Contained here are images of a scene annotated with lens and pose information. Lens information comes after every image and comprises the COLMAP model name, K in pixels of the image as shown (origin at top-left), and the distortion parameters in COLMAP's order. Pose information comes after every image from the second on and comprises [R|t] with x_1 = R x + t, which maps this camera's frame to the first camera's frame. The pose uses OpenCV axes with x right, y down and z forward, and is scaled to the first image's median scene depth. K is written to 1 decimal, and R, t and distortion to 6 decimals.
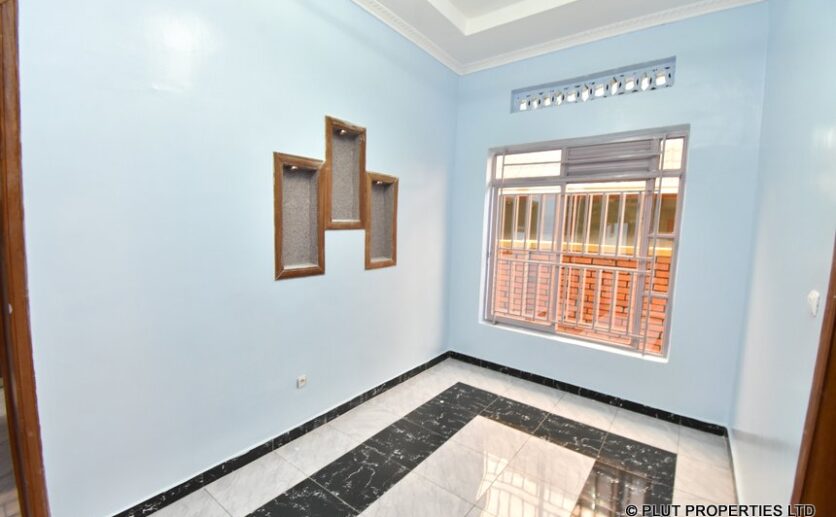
lens RADIAL K [[368.8, 0, 416.1], [0, 368.8, 256.7], [0, 0, 1]] dist [0.022366, -0.025536]
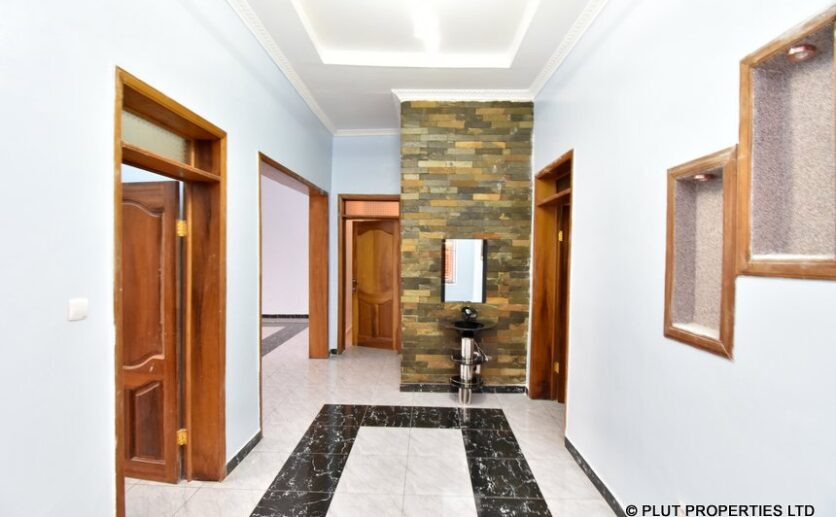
lens RADIAL K [[368.8, 0, 416.1], [0, 368.8, 256.7], [0, 0, 1]] dist [0.022366, -0.025536]
pose [[-0.810200, -0.029580, -0.585406, 0.440107], [-0.084534, 0.994182, 0.066760, -0.098620], [0.580026, 0.103576, -0.807987, 1.200228]]
